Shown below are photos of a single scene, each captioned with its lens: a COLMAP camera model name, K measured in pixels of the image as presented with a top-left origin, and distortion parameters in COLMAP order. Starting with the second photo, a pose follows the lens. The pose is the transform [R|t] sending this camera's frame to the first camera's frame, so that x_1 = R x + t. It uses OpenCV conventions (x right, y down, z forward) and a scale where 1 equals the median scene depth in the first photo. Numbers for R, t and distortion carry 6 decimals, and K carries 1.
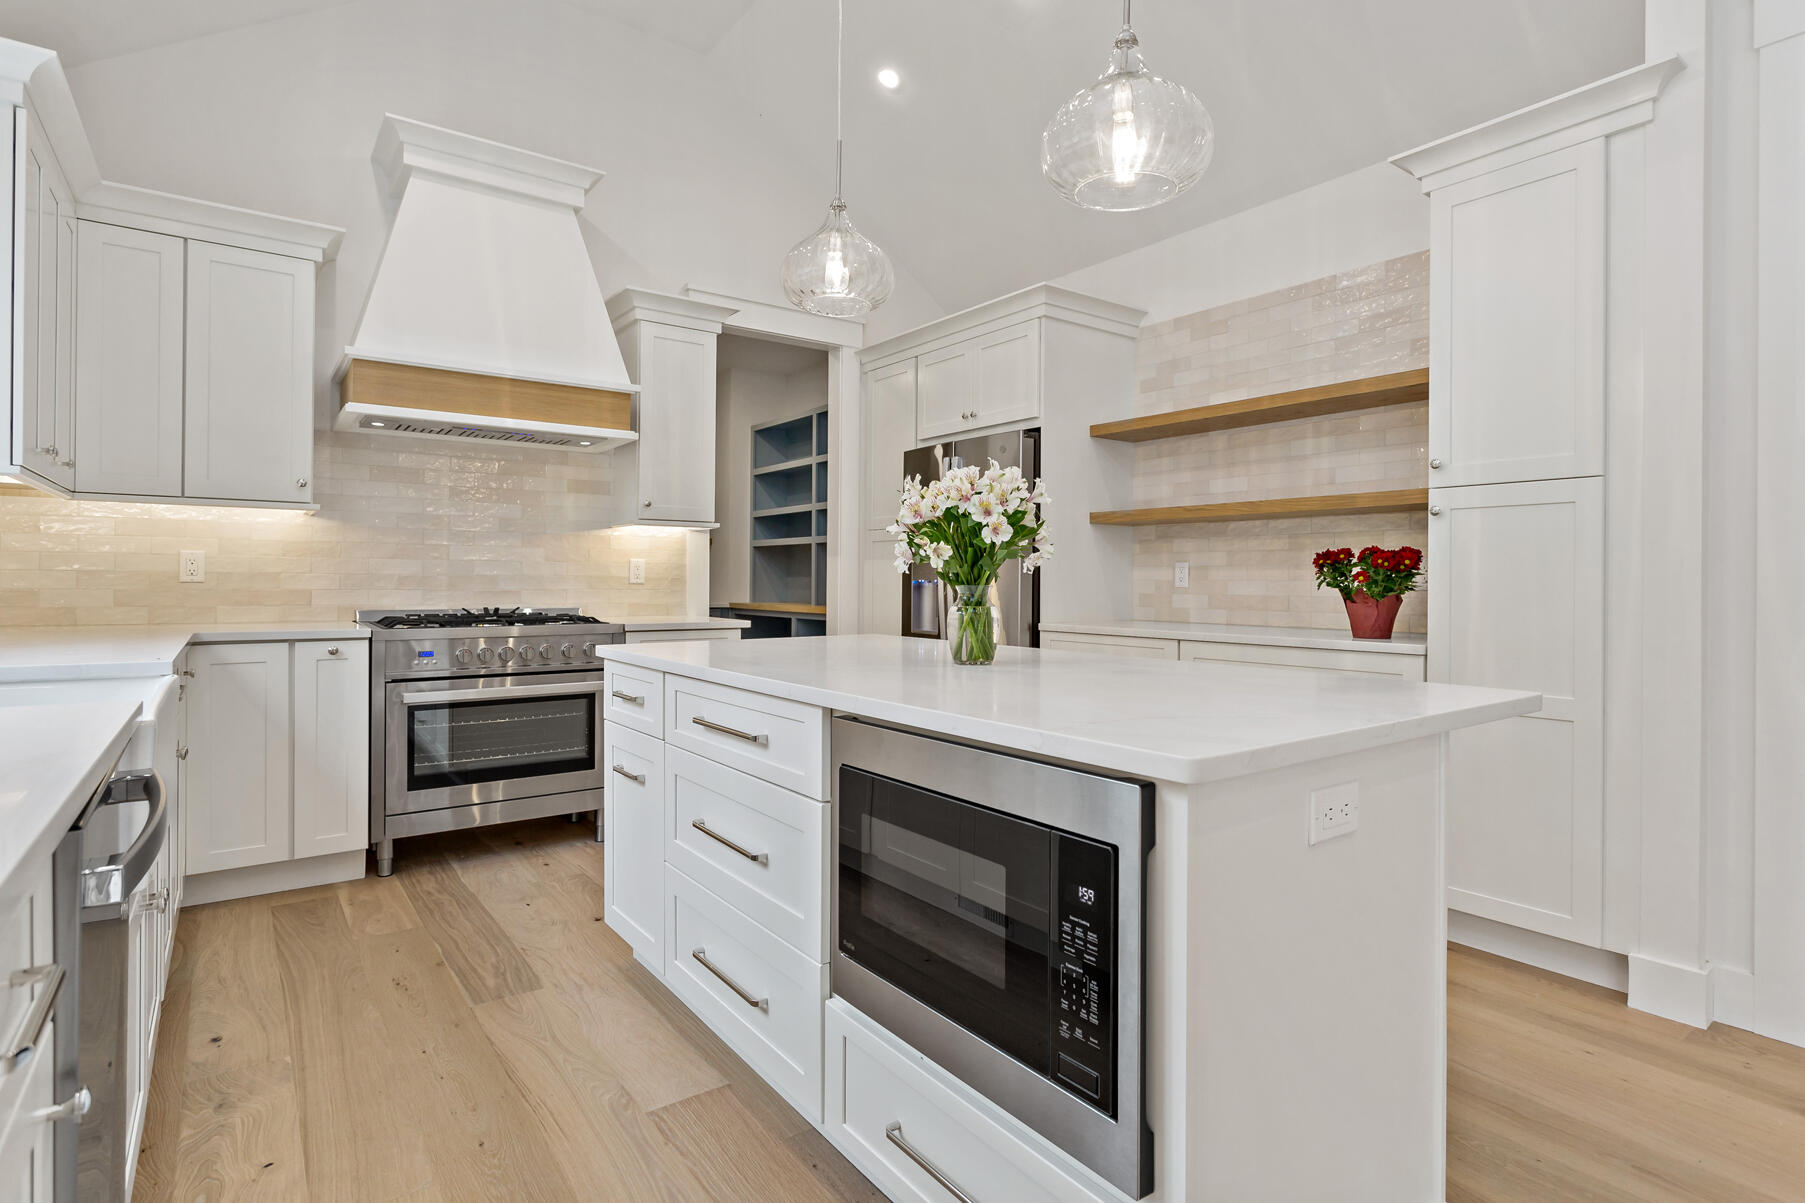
lens RADIAL K [[940.0, 0, 902.3], [0, 940.0, 588.2], [0, 0, 1]] dist [-0.005230, 0.004683]
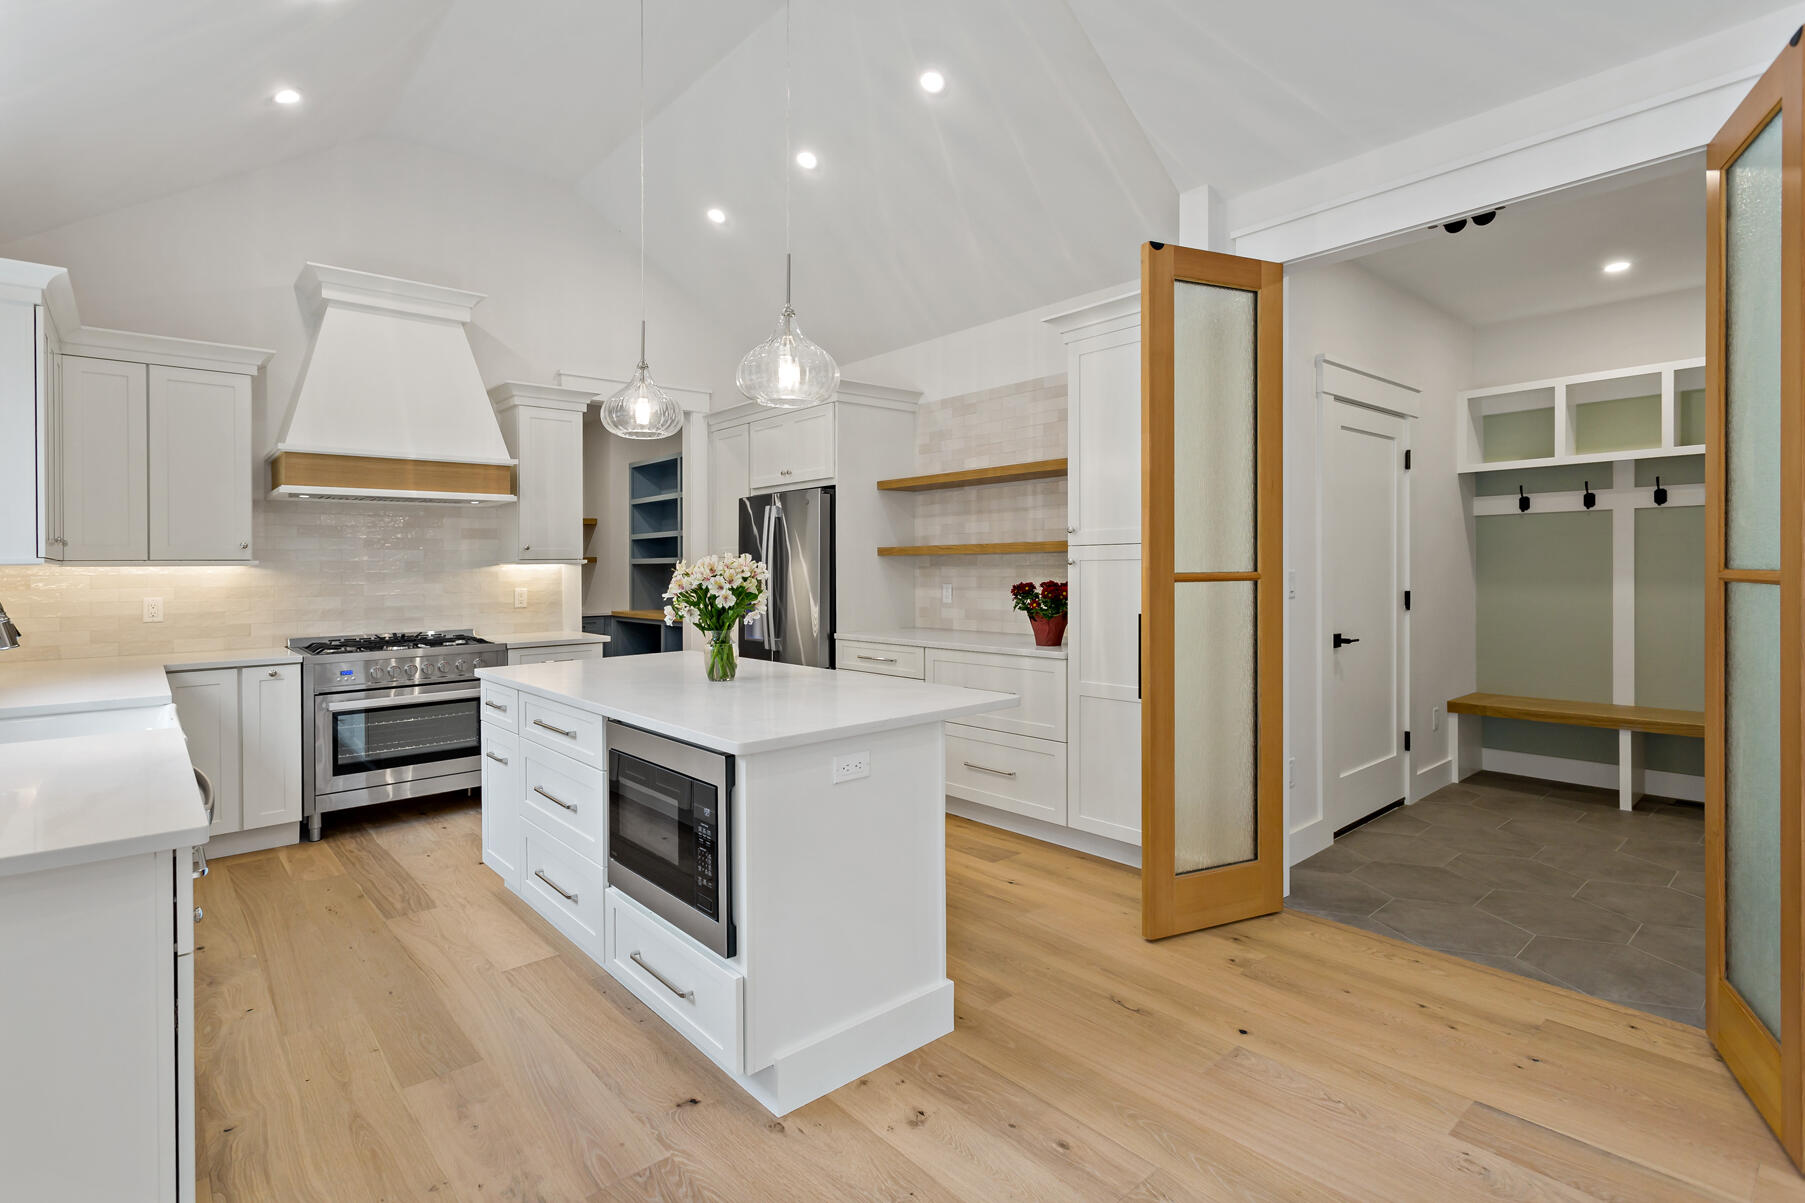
lens RADIAL K [[873.2, 0, 897.7], [0, 873.2, 576.7], [0, 0, 1]] dist [0.013995, -0.001815]
pose [[0.995127, -0.012277, 0.097835, 0.150493], [0.011903, 0.999919, 0.004398, -0.062785], [-0.097881, -0.003212, 0.995193, -0.315646]]
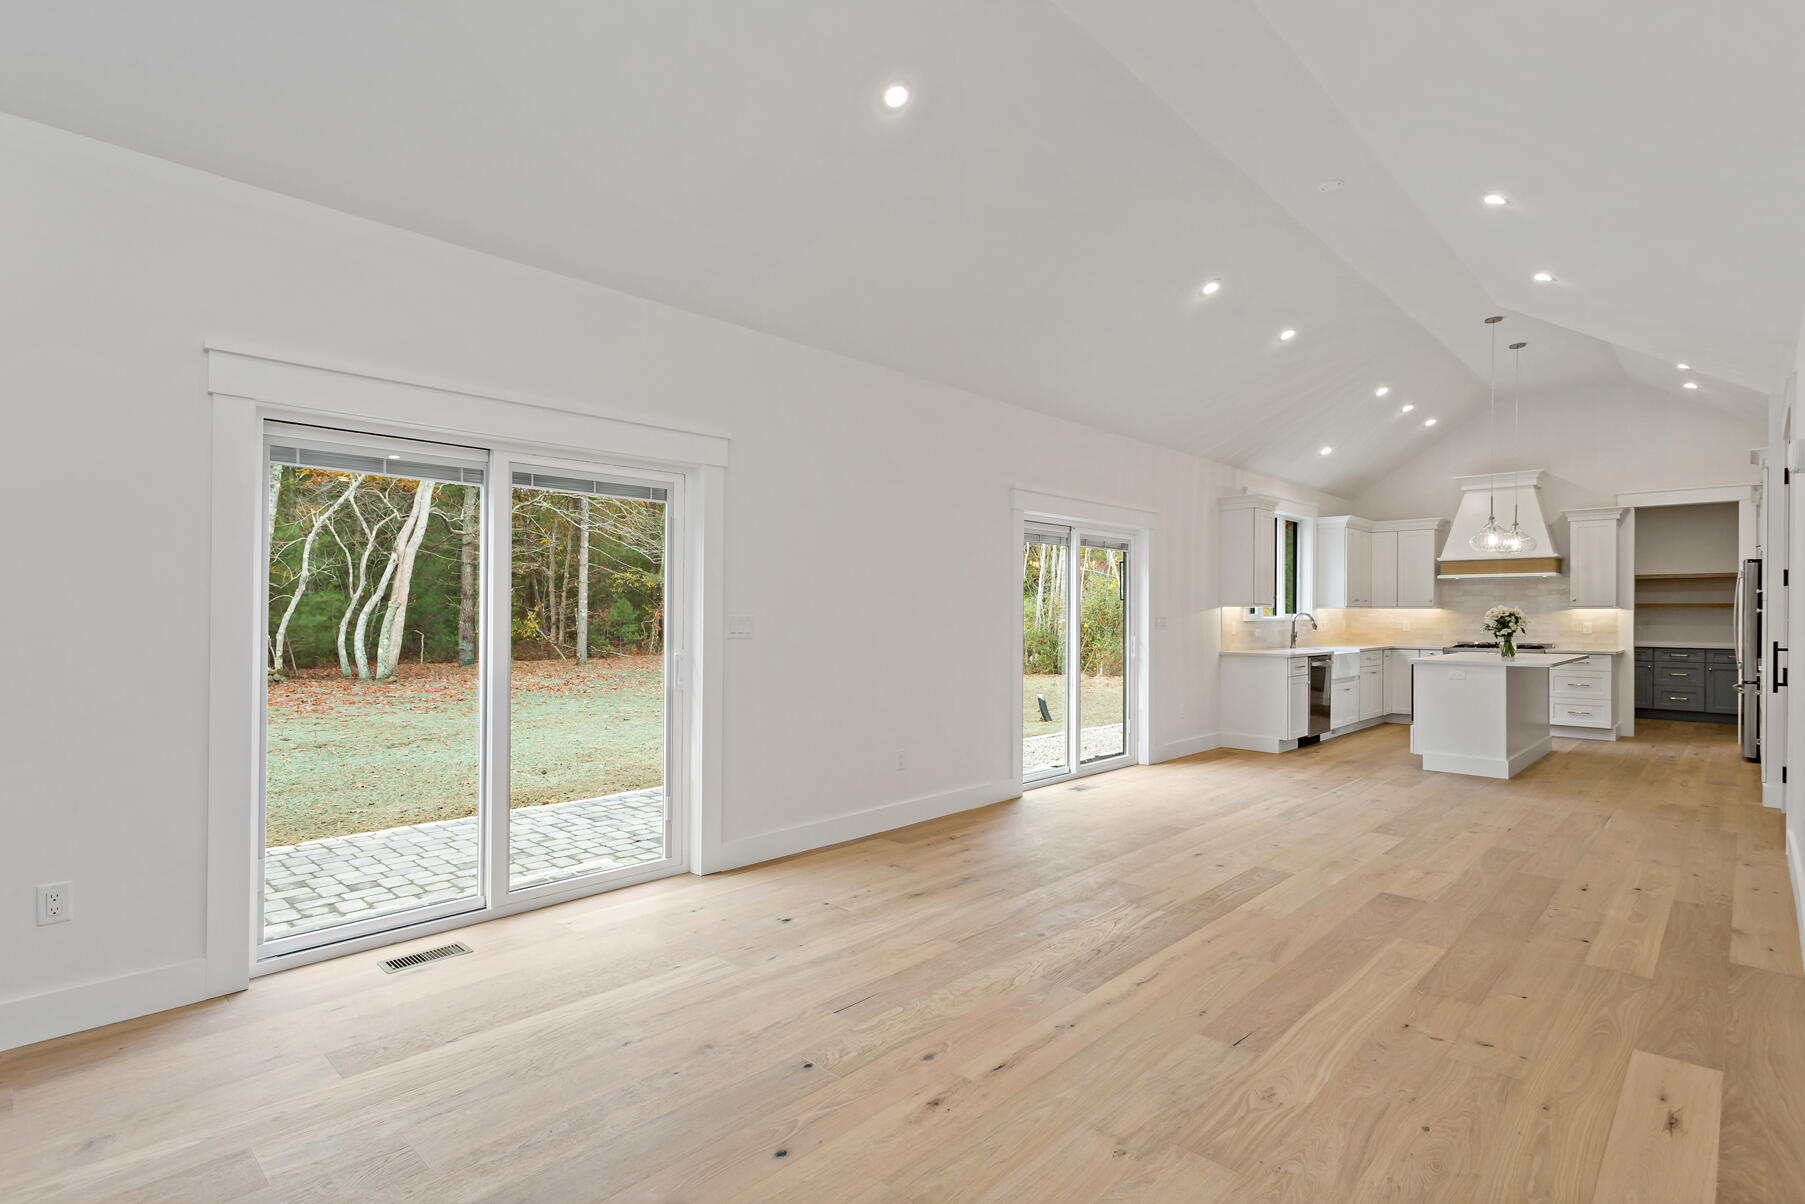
lens RADIAL K [[873.2, 0, 898.5], [0, 873.2, 596.9], [0, 0, 1]] dist [0.013995, -0.001815]
pose [[0.172001, -0.010470, -0.985041, 1.990211], [-0.008008, 0.999896, -0.012026, -0.073932], [0.985064, 0.009957, 0.171899, -1.280258]]
